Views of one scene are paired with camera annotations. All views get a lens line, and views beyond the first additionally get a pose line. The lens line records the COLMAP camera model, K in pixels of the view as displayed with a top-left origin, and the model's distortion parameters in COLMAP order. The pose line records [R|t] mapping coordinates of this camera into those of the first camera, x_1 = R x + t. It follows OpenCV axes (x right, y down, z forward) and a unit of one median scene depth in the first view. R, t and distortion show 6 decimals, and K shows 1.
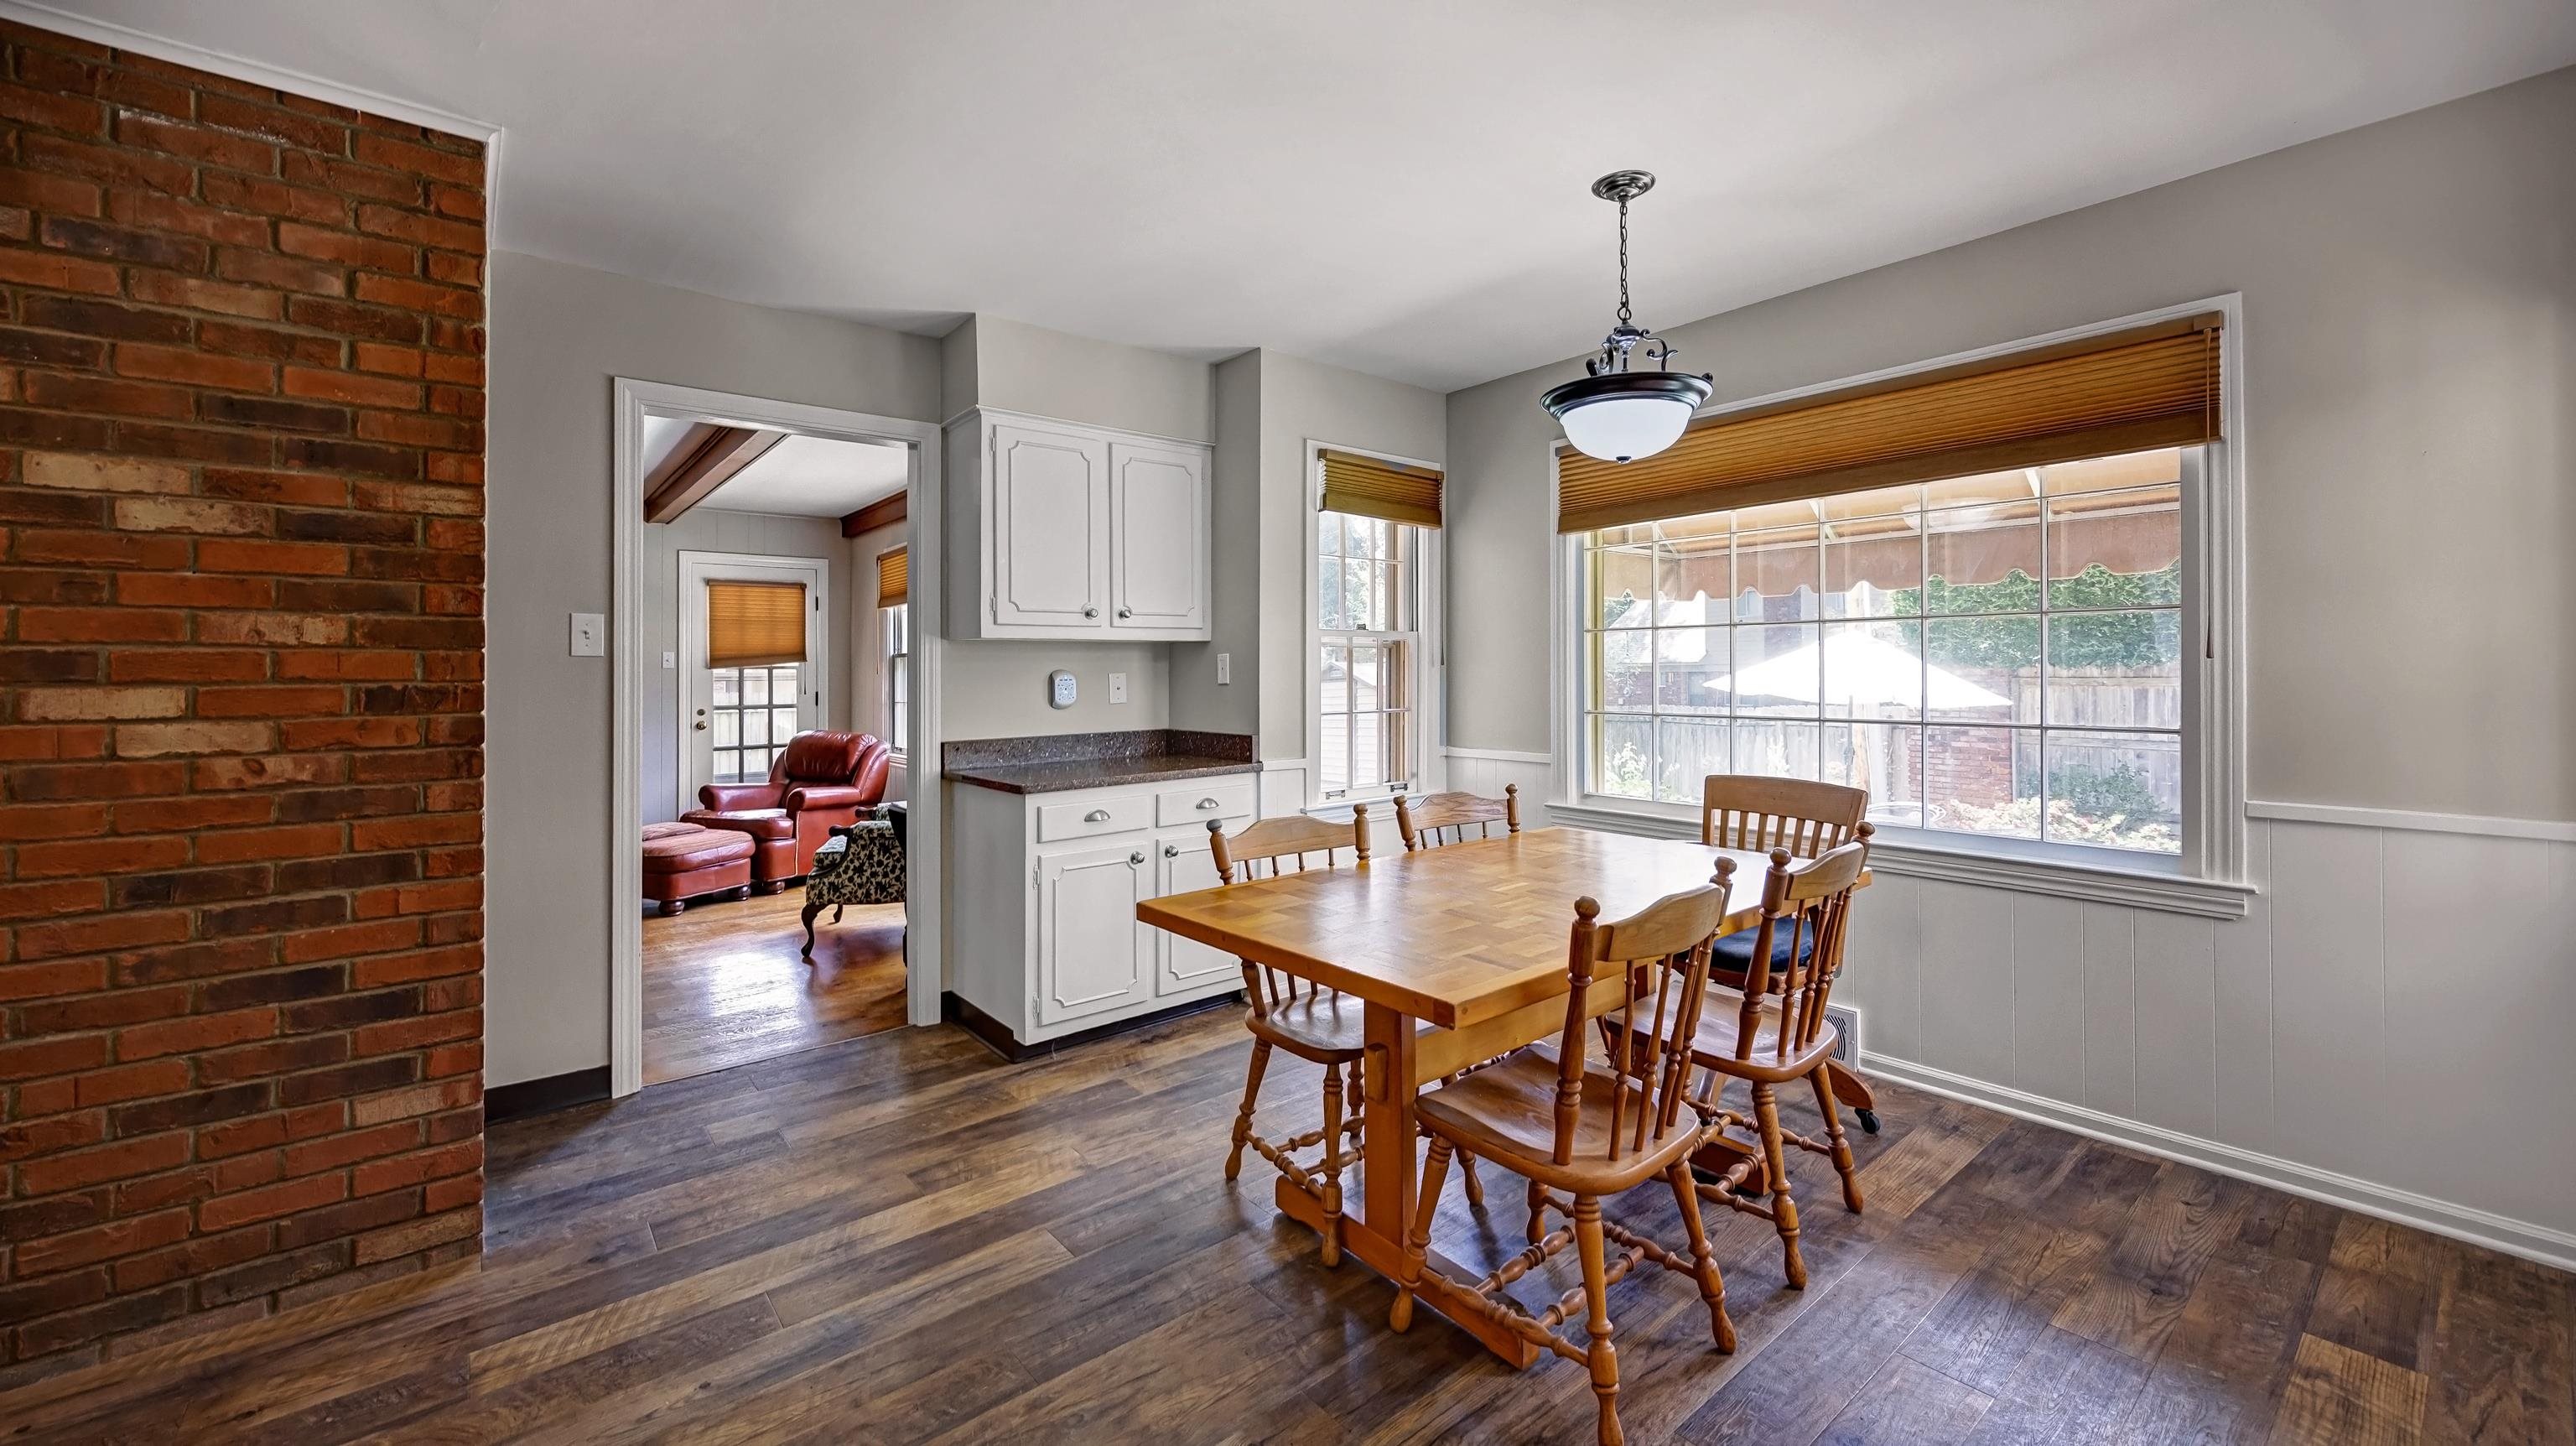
lens RADIAL K [[1015.3, 0, 1276.7], [0, 1015.3, 668.6], [0, 0, 1]] dist [-0.000865, 0.000200]
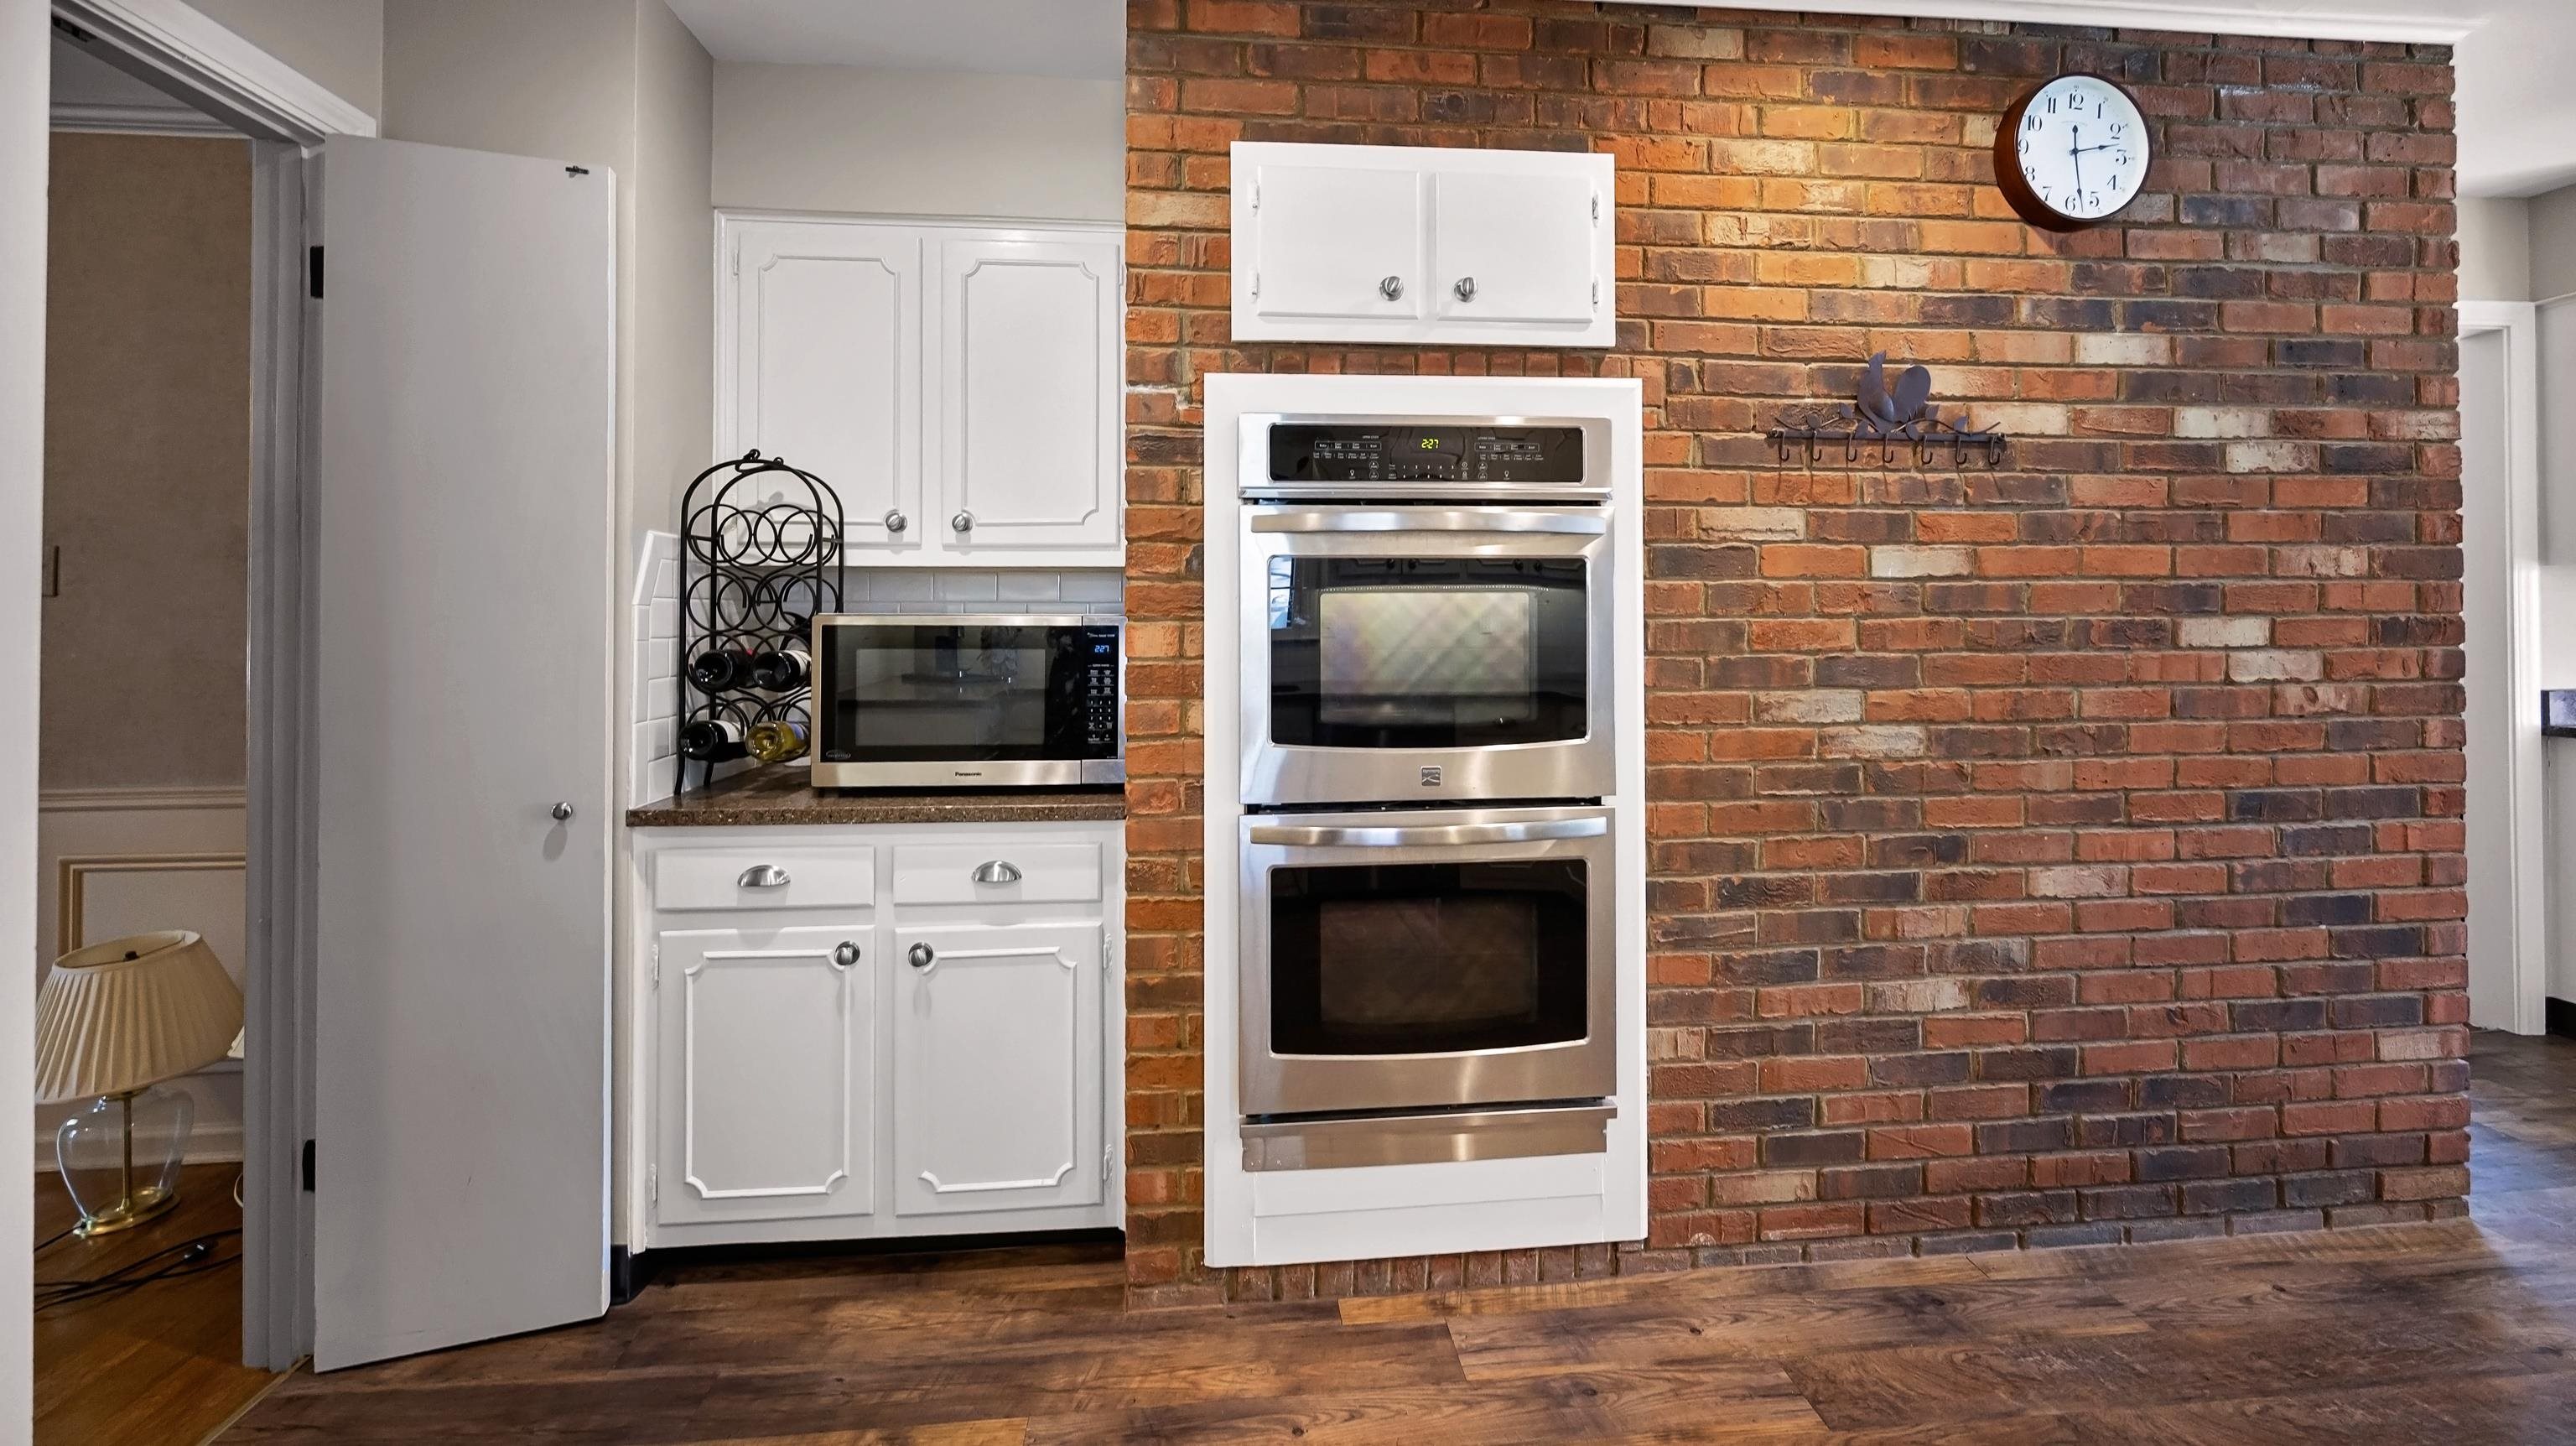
lens RADIAL K [[1015.3, 0, 1189.6], [0, 1015.3, 604.8], [0, 0, 1]] dist [-0.000865, 0.000200]
pose [[0.830620, -0.005795, -0.556810, -1.362369], [0.005265, 0.999983, -0.002553, 0.001614], [0.556815, -0.000811, 0.830636, -0.492308]]
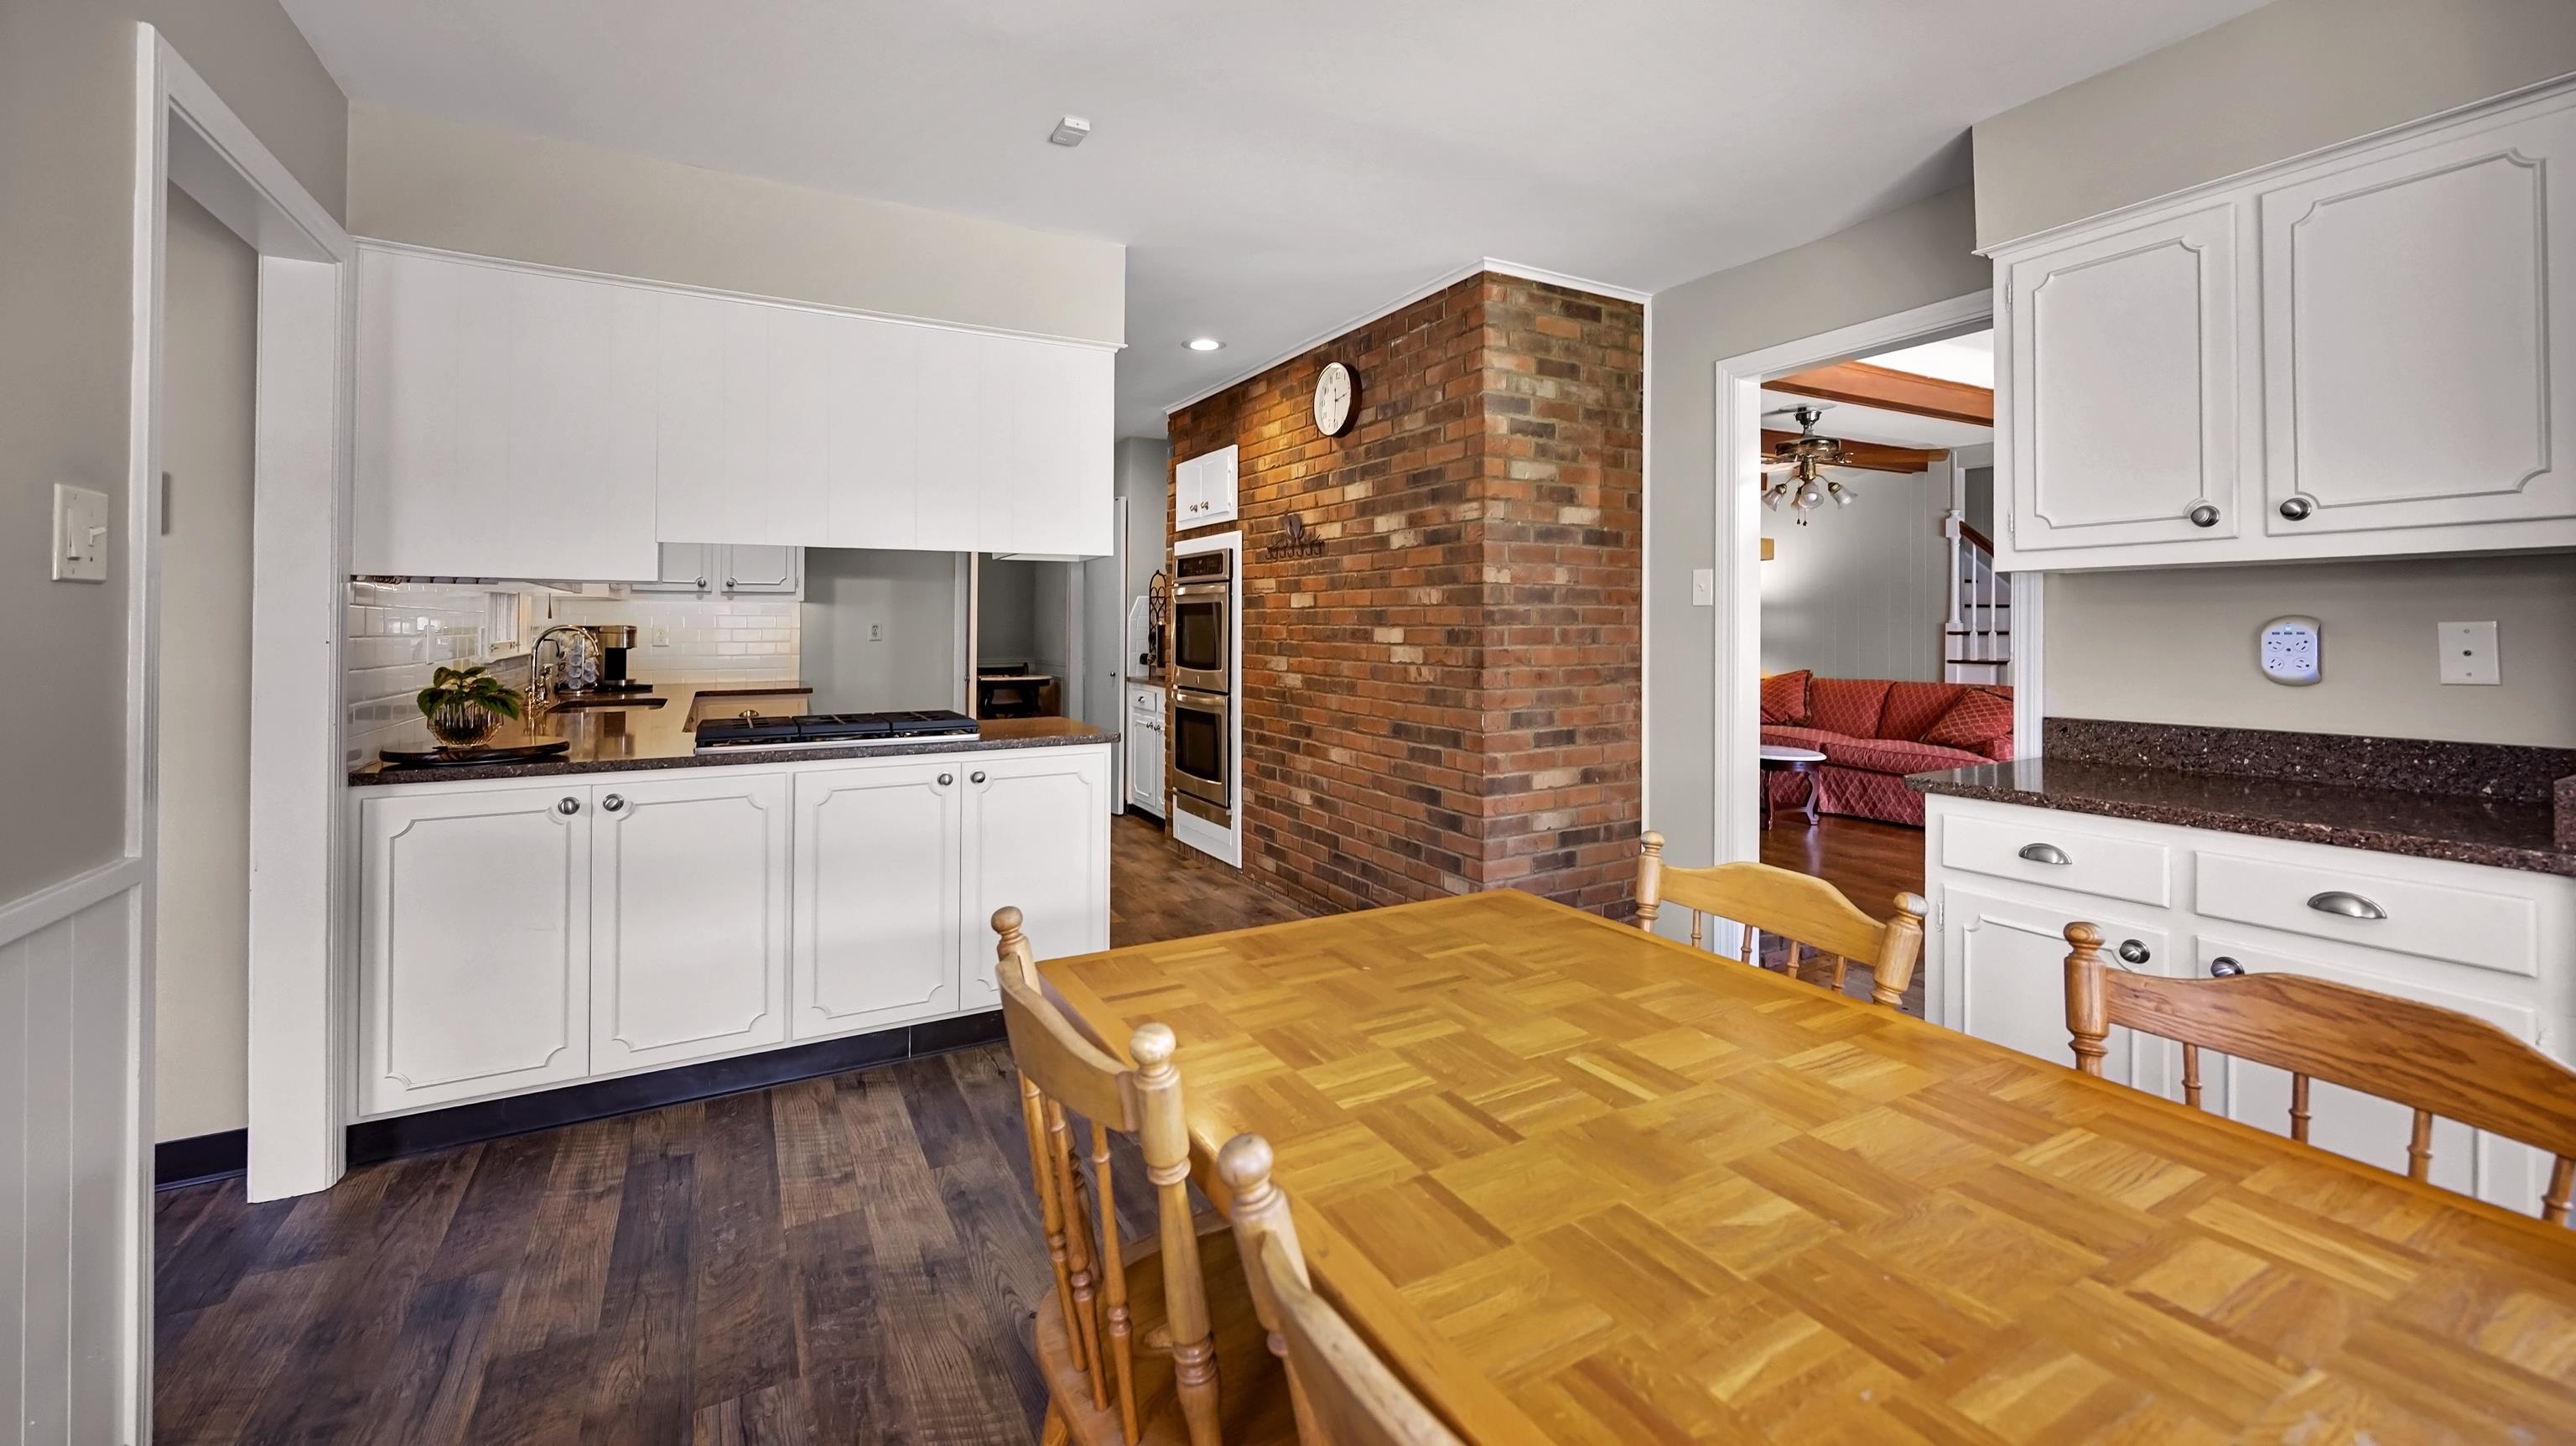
lens RADIAL K [[1015.3, 0, 1300.4], [0, 1015.3, 614.5], [0, 0, 1]] dist [-0.000865, 0.000200]
pose [[-0.160809, -0.005993, -0.986967, 0.829635], [0.001815, 0.999978, -0.006368, 0.004863], [0.986984, -0.002815, -0.160794, 1.068165]]
